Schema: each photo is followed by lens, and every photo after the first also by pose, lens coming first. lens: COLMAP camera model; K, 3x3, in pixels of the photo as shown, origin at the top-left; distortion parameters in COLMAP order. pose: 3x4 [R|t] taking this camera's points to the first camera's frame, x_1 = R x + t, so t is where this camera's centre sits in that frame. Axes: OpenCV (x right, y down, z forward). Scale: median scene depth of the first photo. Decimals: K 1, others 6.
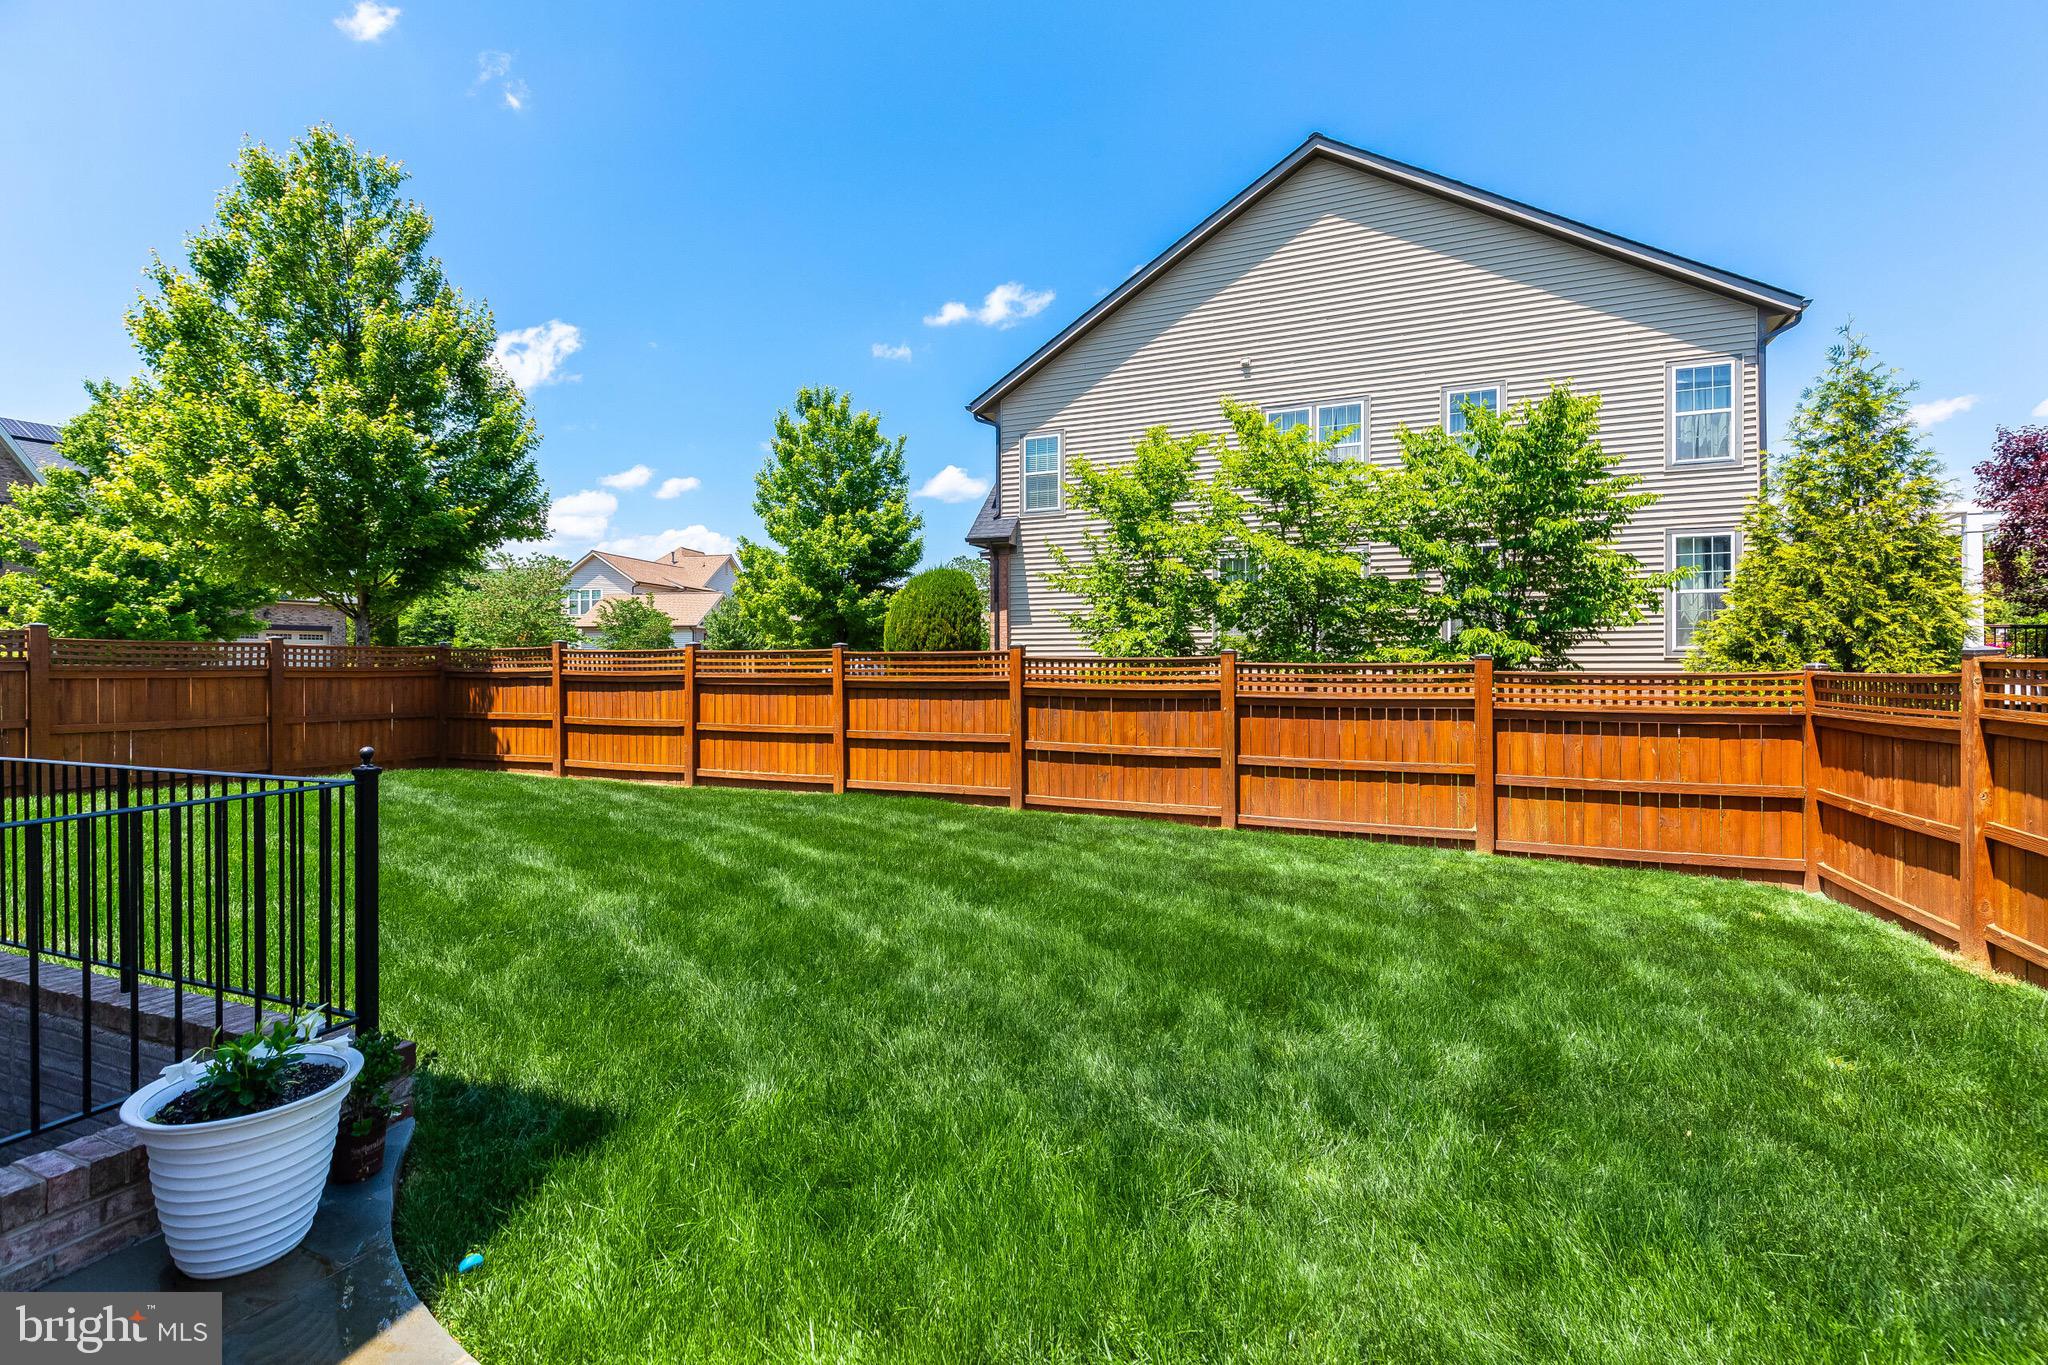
lens RADIAL K [[944.1, 0, 1021.5], [0, 944.1, 681.7], [0, 0, 1]] dist [0.011341, -0.002135]
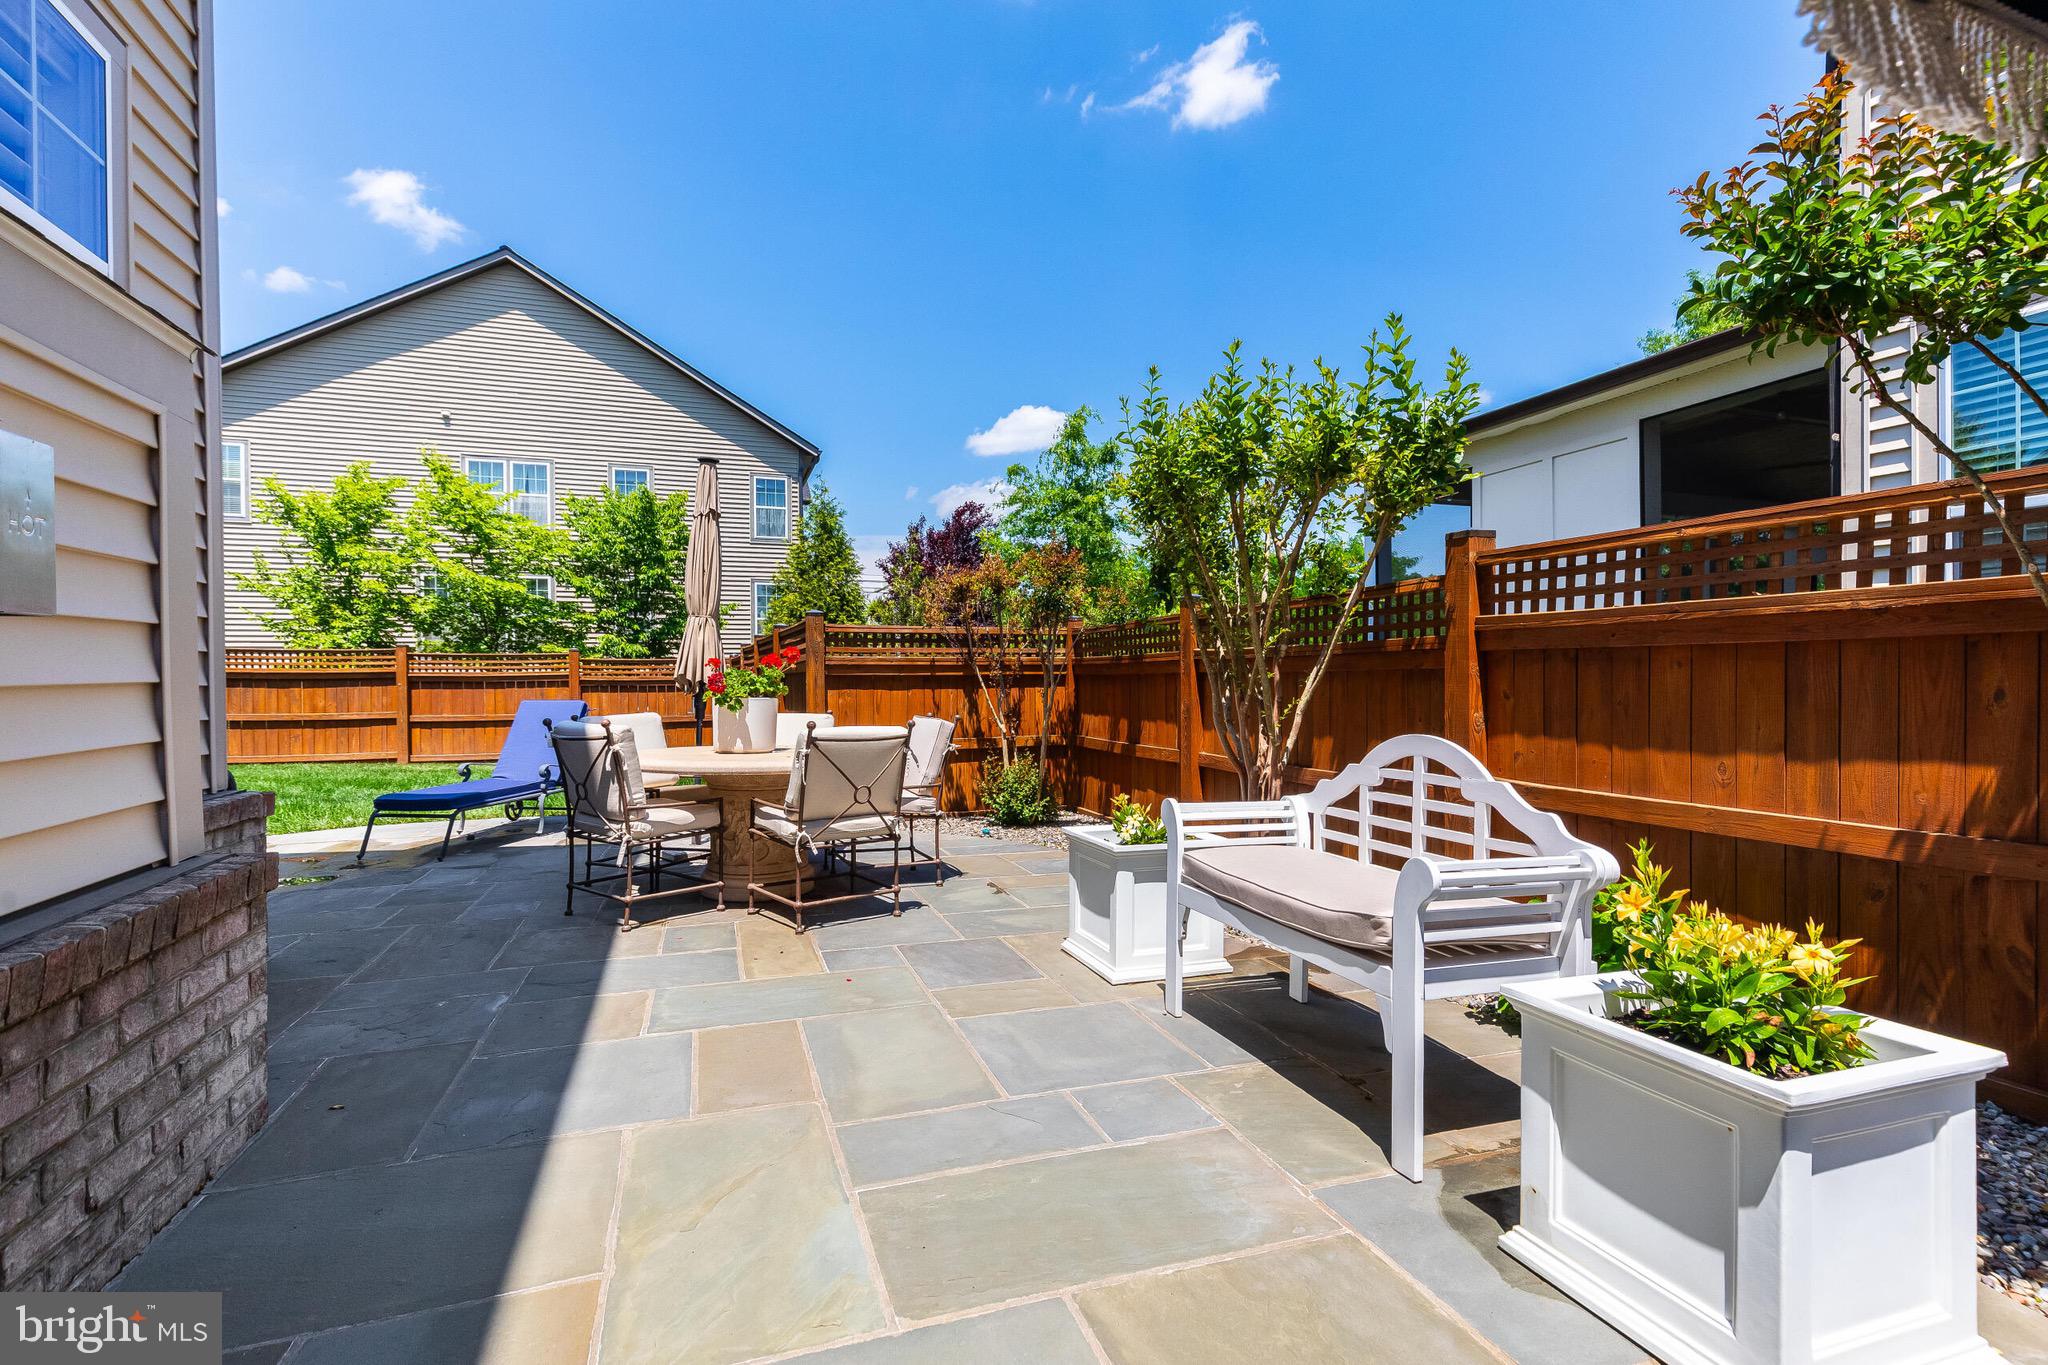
lens RADIAL K [[944.1, 0, 1028.0], [0, 944.1, 696.5], [0, 0, 1]] dist [0.011341, -0.002135]
pose [[0.751159, -0.016939, 0.659904, -0.015881], [0.022065, 0.999756, 0.000547, 0.048992], [-0.659752, 0.014150, 0.751350, -0.532846]]
